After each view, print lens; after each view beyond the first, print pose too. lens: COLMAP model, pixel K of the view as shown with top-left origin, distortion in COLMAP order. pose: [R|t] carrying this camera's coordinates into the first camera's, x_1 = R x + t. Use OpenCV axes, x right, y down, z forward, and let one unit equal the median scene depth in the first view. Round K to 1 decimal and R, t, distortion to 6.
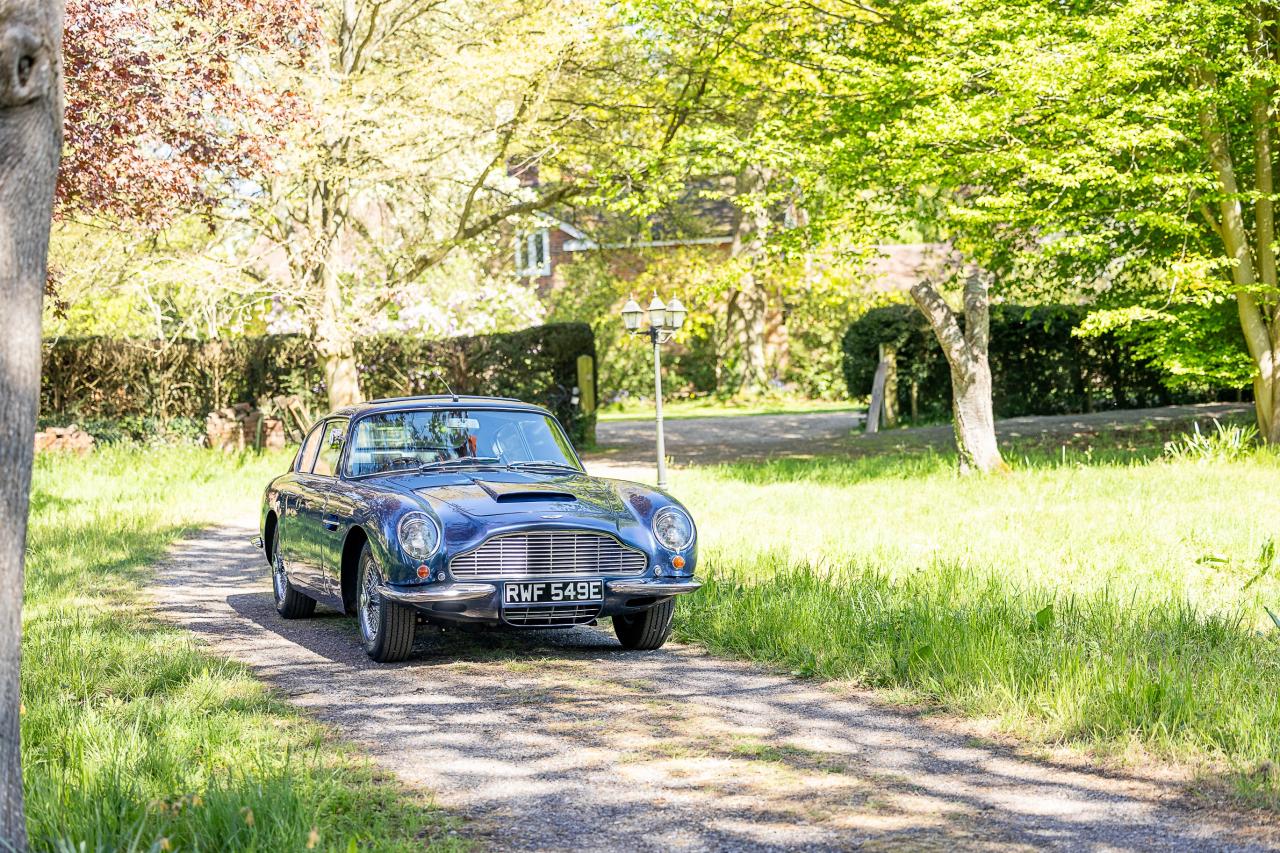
lens RADIAL K [[2462.1, 0, 637.2], [0, 2462.1, 408.1], [0, 0, 1]] dist [0.005587, 0.043199]
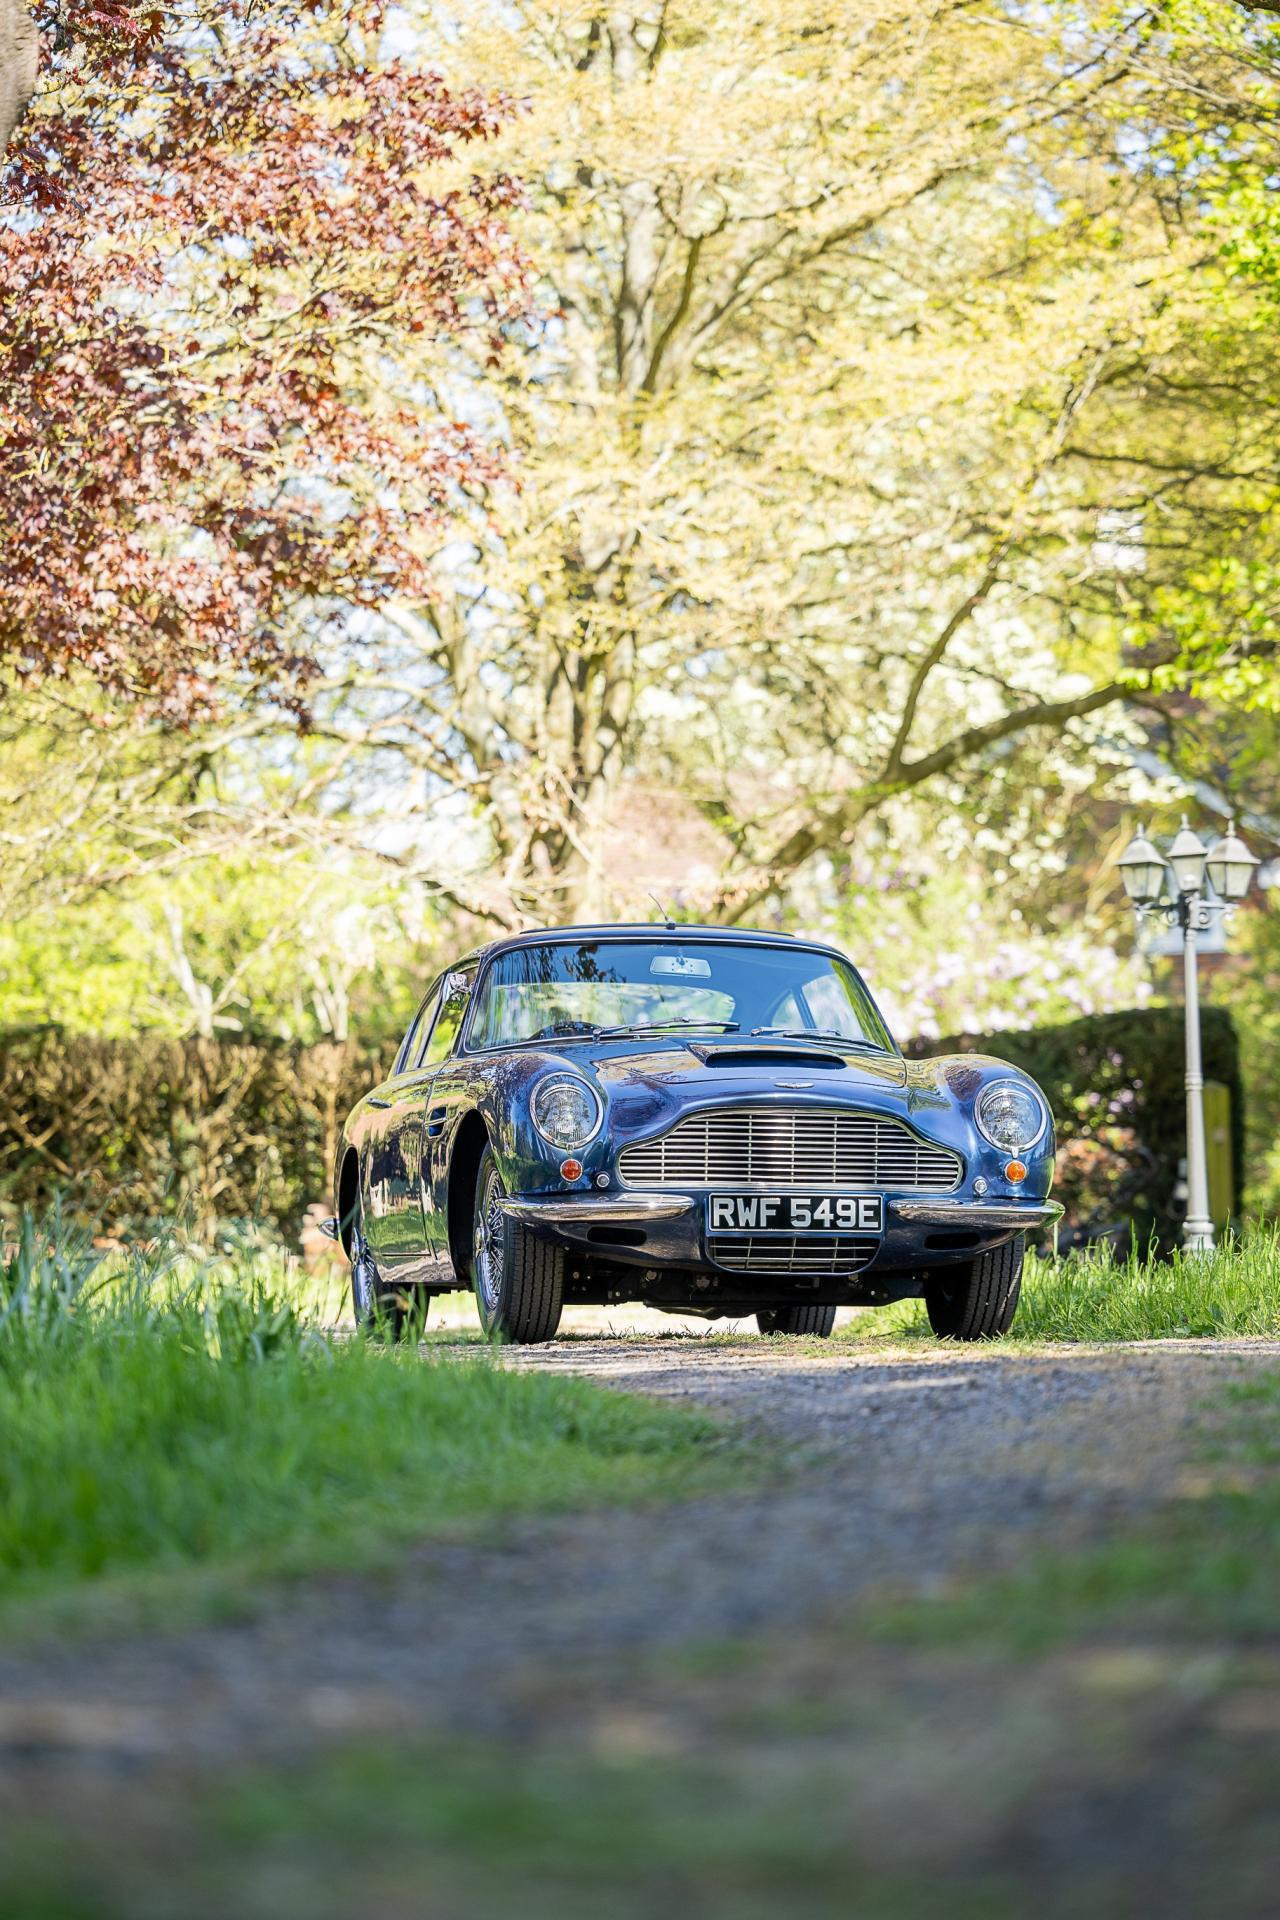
lens RADIAL K [[7052.8, 0, 640.0], [0, 7052.8, 960.0], [0, 0, 1]] dist [0.045530, -0.707847]
pose [[0.990961, 0.005825, -0.134020, 0.071298], [-0.014224, 0.997987, -0.061800, 0.055111], [0.133390, 0.063148, 0.989050, -0.308497]]
